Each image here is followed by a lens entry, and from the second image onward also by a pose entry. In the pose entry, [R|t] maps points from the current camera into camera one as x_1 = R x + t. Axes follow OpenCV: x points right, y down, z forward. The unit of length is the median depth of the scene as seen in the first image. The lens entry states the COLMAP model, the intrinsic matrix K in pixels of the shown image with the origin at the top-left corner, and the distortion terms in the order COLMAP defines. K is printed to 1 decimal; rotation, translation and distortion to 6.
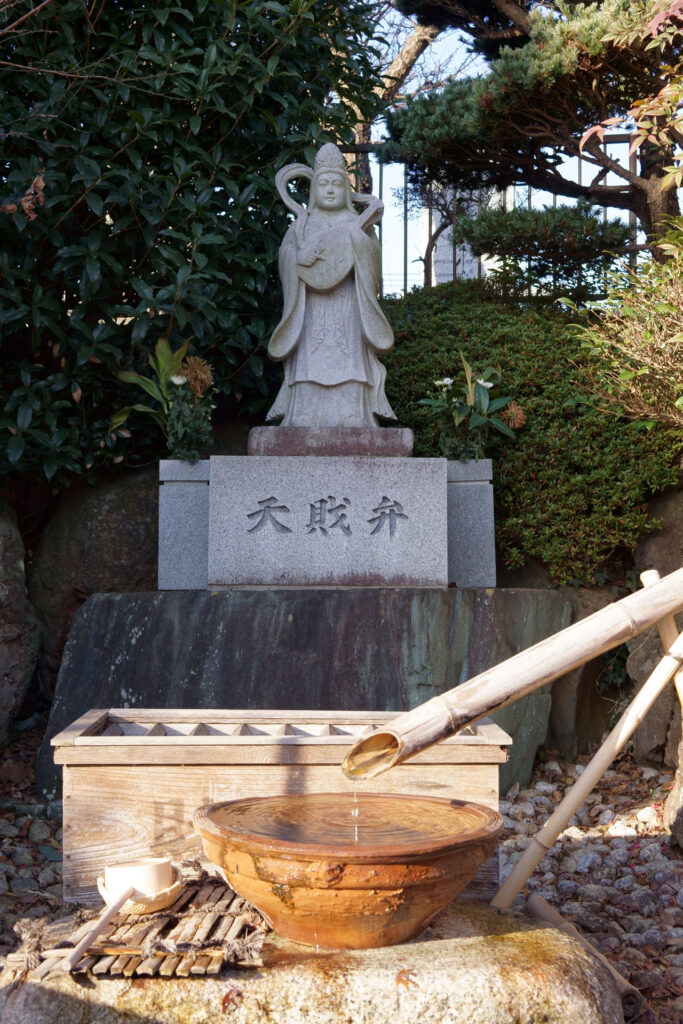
lens RADIAL K [[1340.5, 0, 341.5], [0, 1340.5, 512.0], [0, 0, 1]] dist [0.006765, 0.034502]
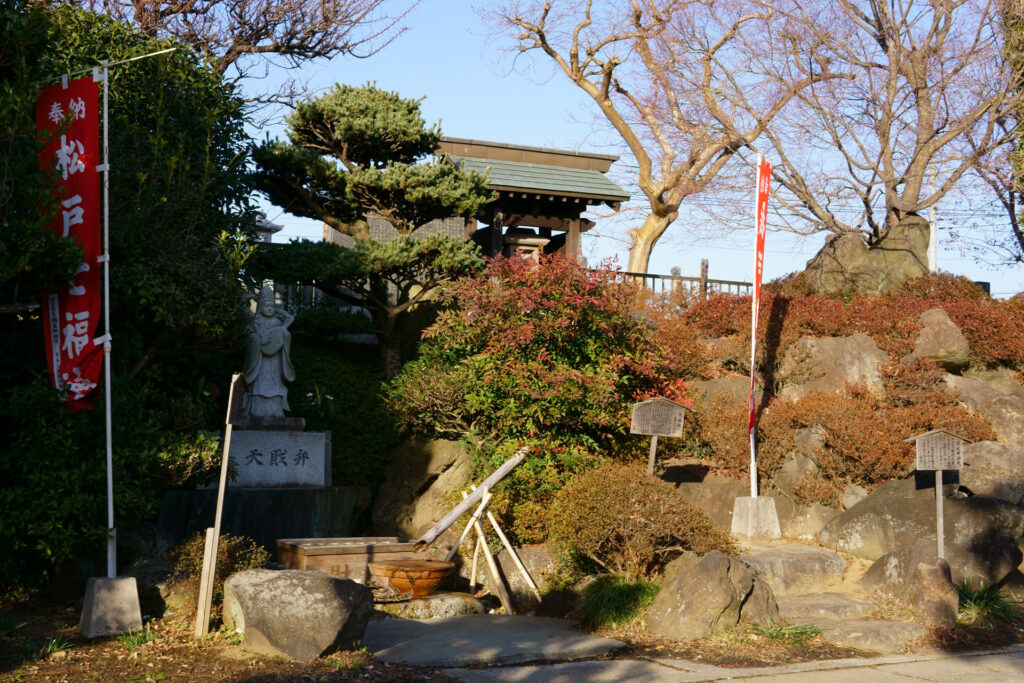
lens RADIAL K [[1340.5, 0, 512.0], [0, 1340.5, 341.5], [0, 0, 1]] dist [0.006765, 0.034502]
pose [[0.835488, 0.049840, 0.547244, -0.952577], [-0.042737, 0.998755, -0.025714, -0.155419], [-0.547845, -0.001904, 0.836578, -1.164440]]
